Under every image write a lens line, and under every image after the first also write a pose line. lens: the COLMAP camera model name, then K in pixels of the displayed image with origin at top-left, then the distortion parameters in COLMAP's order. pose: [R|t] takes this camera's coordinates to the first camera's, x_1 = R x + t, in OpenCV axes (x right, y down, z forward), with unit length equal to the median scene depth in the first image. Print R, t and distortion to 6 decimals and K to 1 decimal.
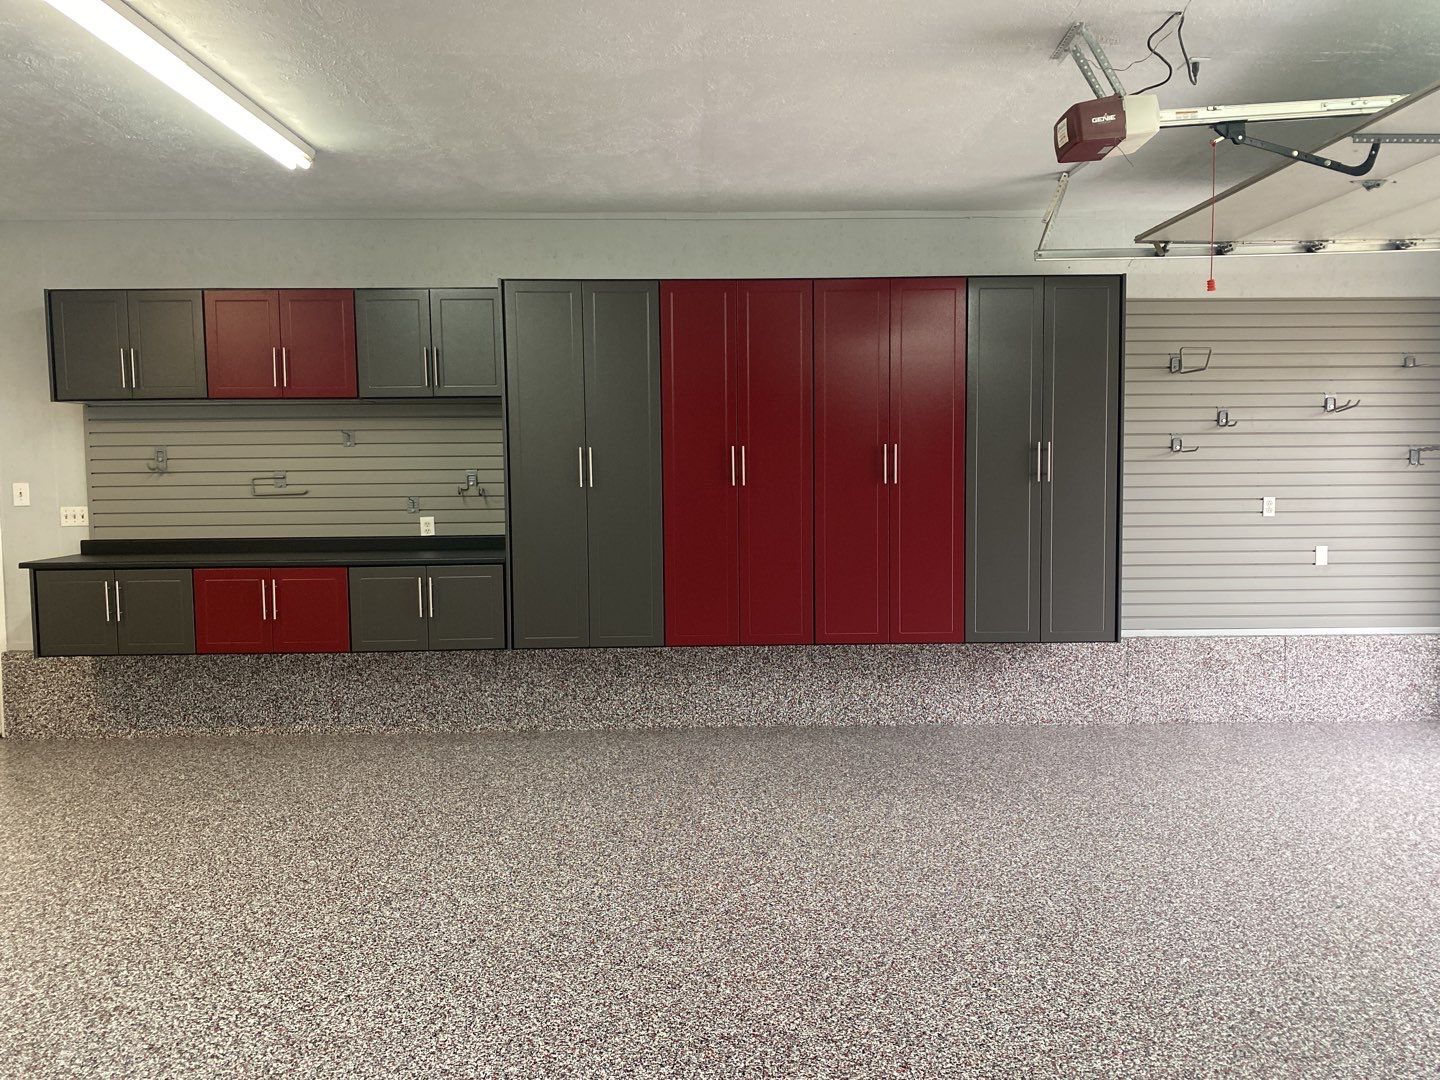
lens RADIAL K [[1091.7, 0, 724.7], [0, 1091.7, 537.0], [0, 0, 1]] dist [0.026874, -0.030360]
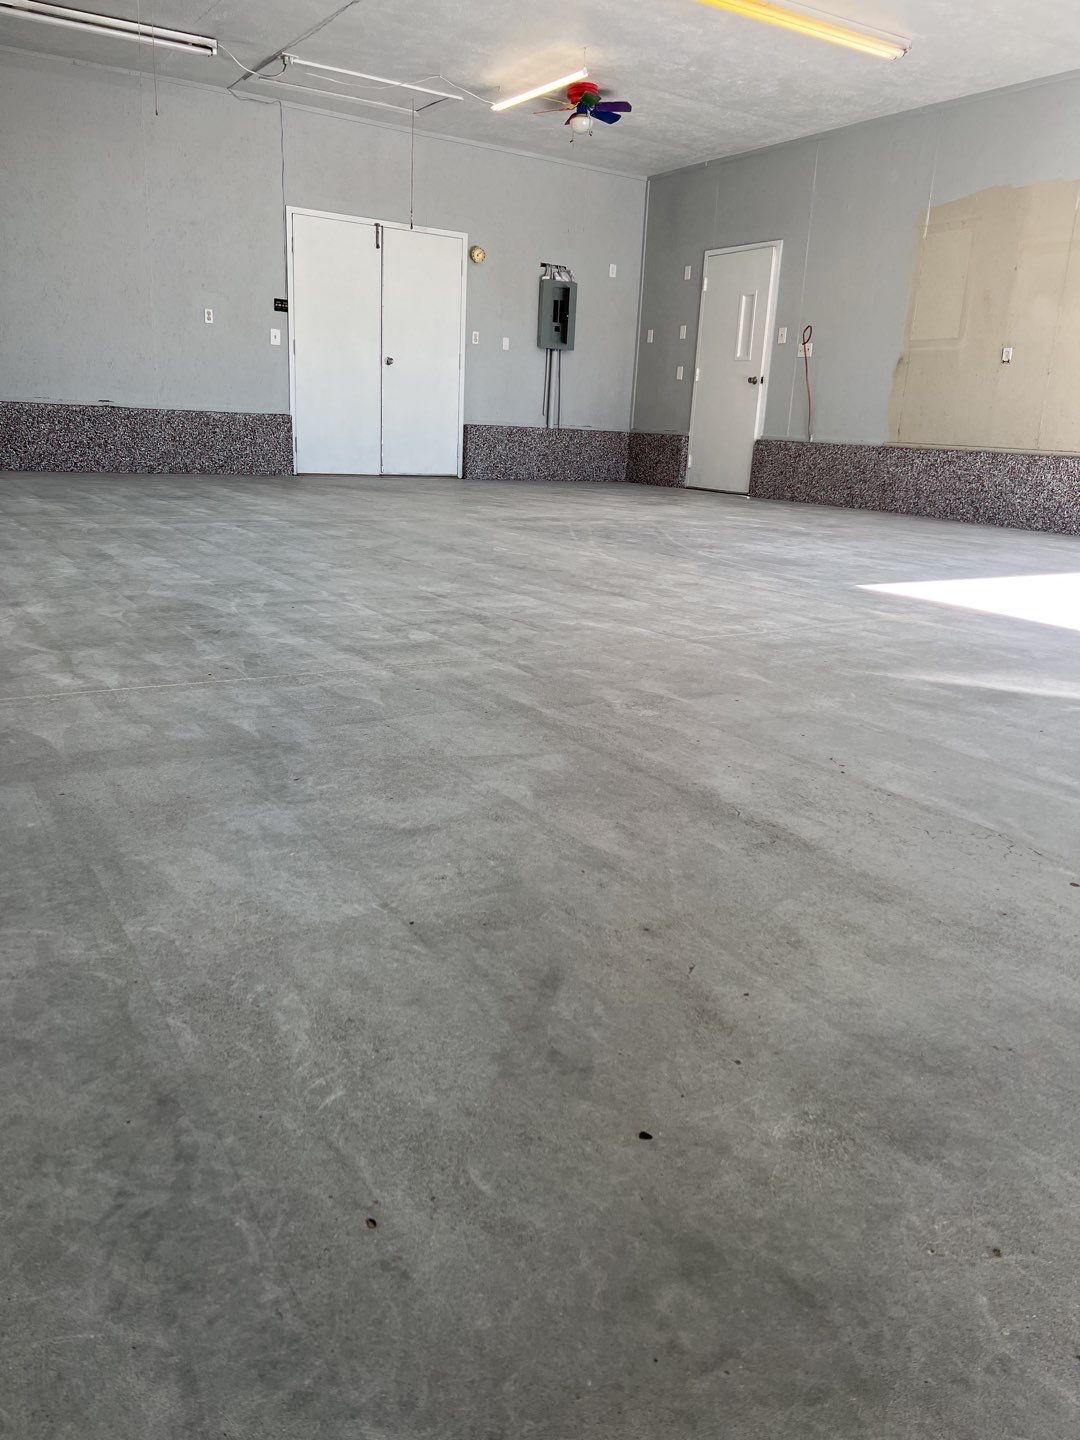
lens RADIAL K [[1091.7, 0, 539.9], [0, 1091.7, 728.3], [0, 0, 1]] dist [0.026874, -0.030360]
pose [[0.521540, 0.267854, -0.810093, 0.585387], [-0.113271, 0.962778, 0.245415, 0.154250], [0.845675, -0.036233, 0.532467, -0.132527]]
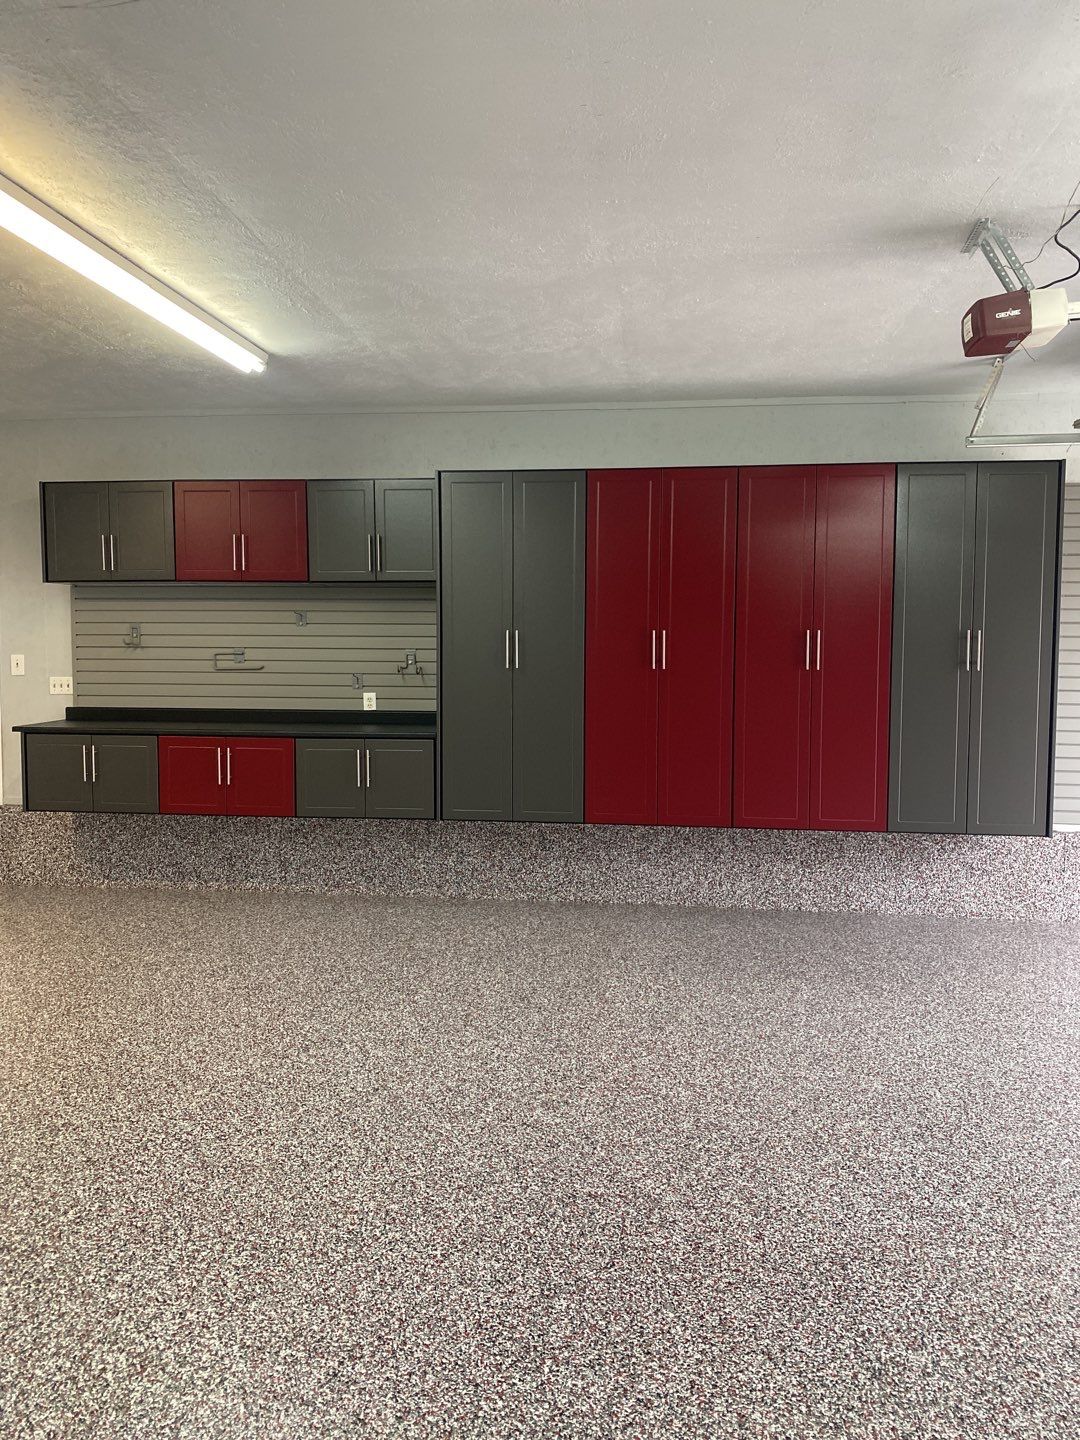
lens RADIAL K [[1091.7, 0, 536.9], [0, 1091.7, 709.8], [0, 0, 1]] dist [0.026874, -0.030360]
pose [[0.989615, 0.023606, -0.141793, 0.041060], [-0.023709, 0.999718, 0.000965, -0.006559], [0.141776, 0.002407, 0.989896, -0.028675]]
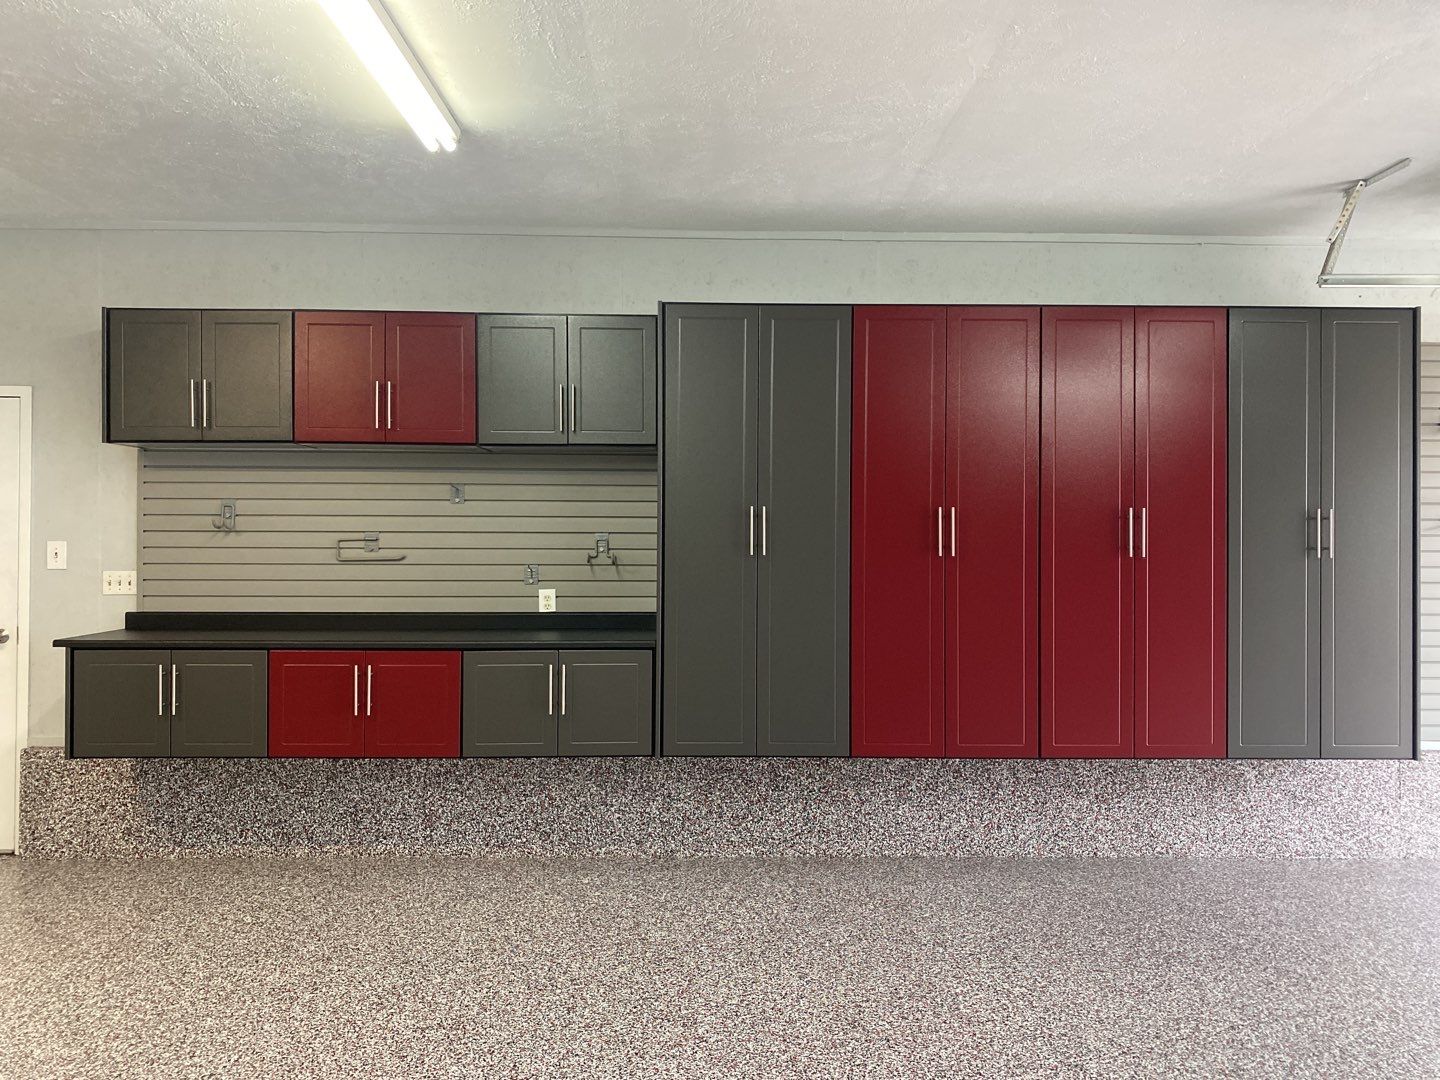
lens RADIAL K [[1091.7, 0, 721.0], [0, 1091.7, 534.1], [0, 0, 1]] dist [0.026874, -0.030360]
pose [[0.999883, 0.015262, -0.001037, -0.141637], [-0.015297, 0.997211, -0.073043, -0.001975], [-0.000081, 0.073051, 0.997328, 0.177134]]
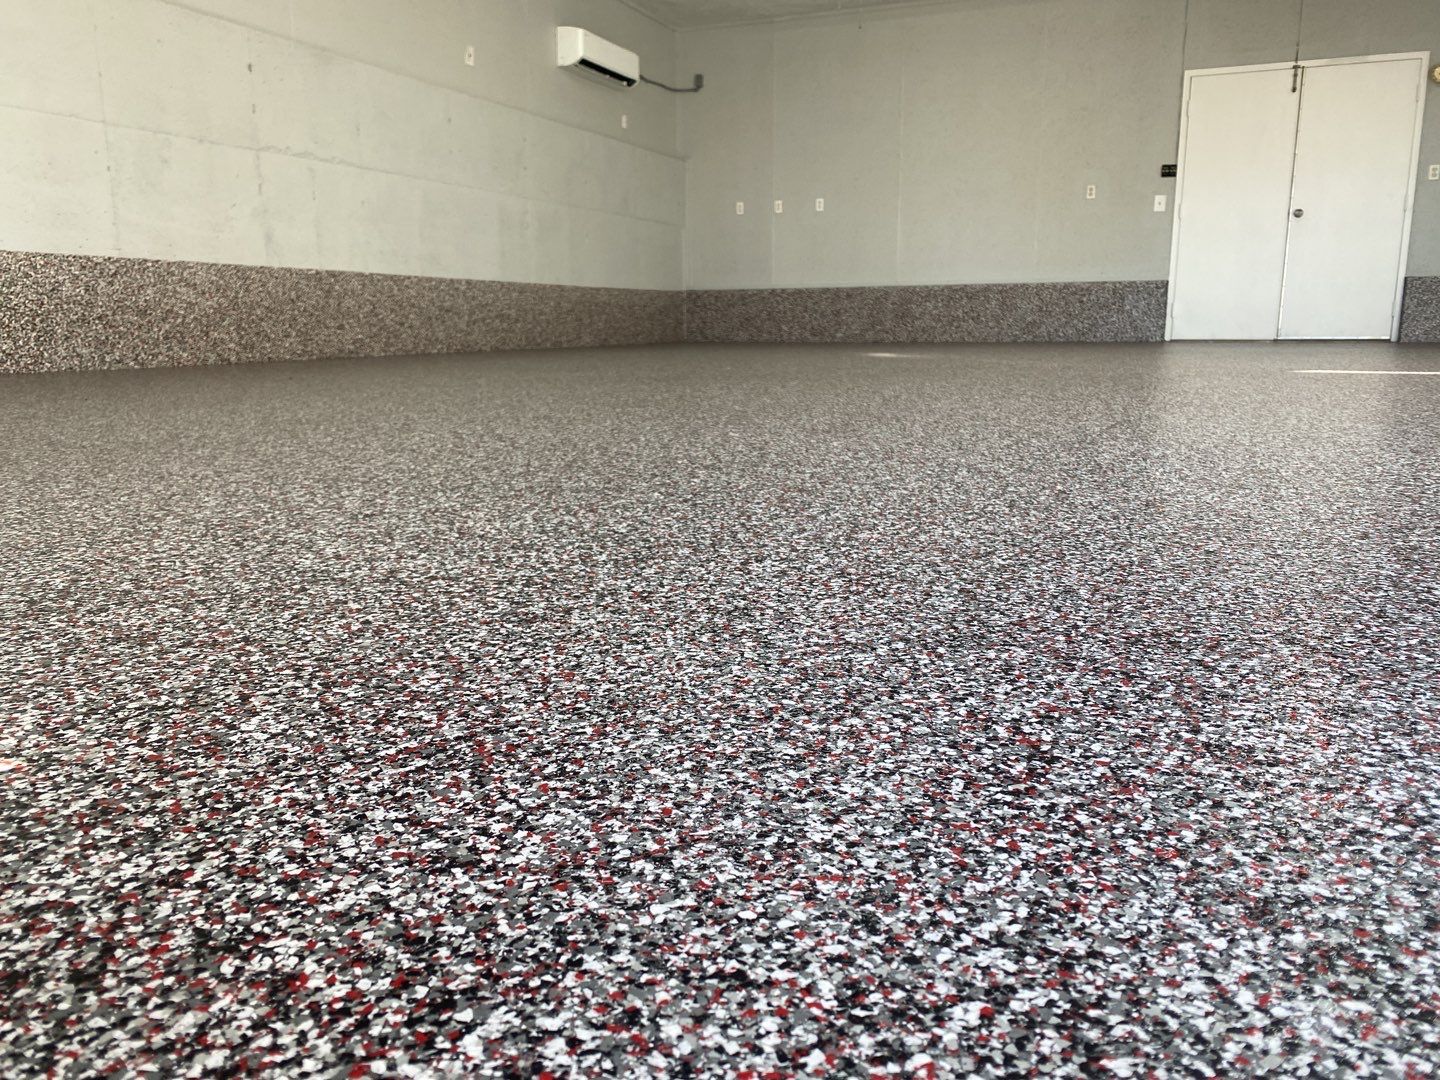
lens RADIAL K [[1091.7, 0, 710.6], [0, 1091.7, 535.9], [0, 0, 1]] dist [0.026874, -0.030360]
pose [[-0.409352, 0.193985, -0.891516, 0.693212], [-0.051815, 0.970616, 0.234988, 0.166847], [0.910904, 0.142387, -0.387273, 0.462032]]
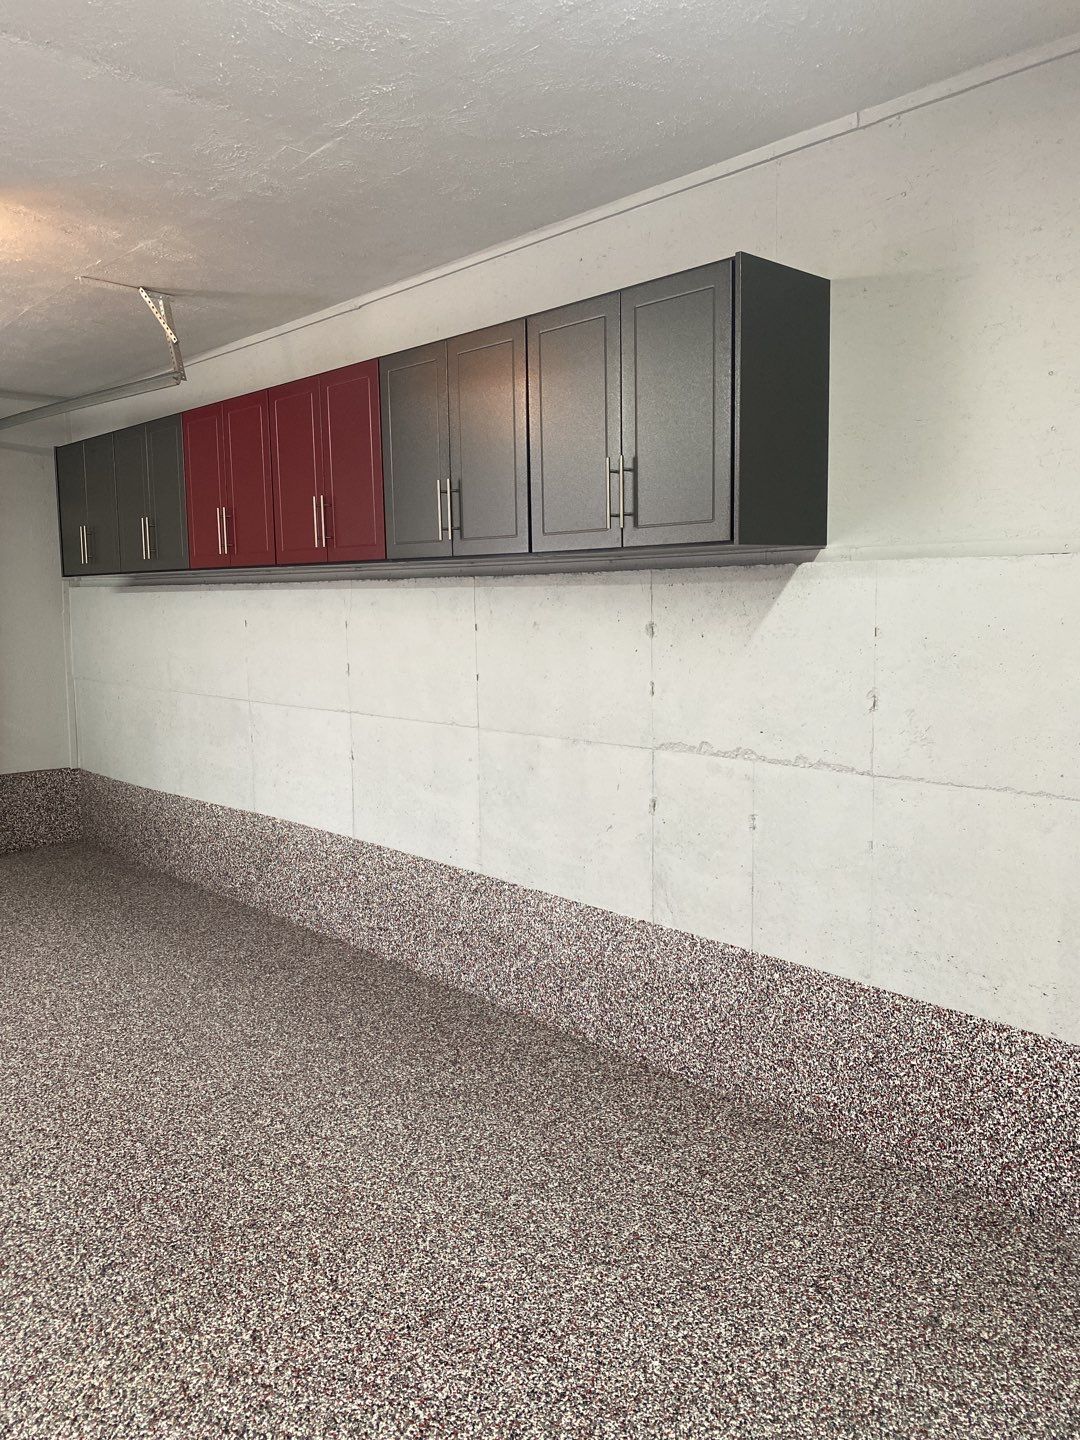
lens RADIAL K [[1091.7, 0, 538.7], [0, 1091.7, 706.2], [0, 0, 1]] dist [0.026874, -0.030360]
pose [[-0.671250, -0.053567, 0.739293, -0.416295], [0.074179, 0.987524, 0.138905, -0.017799], [-0.737510, 0.148080, -0.658902, 0.138198]]
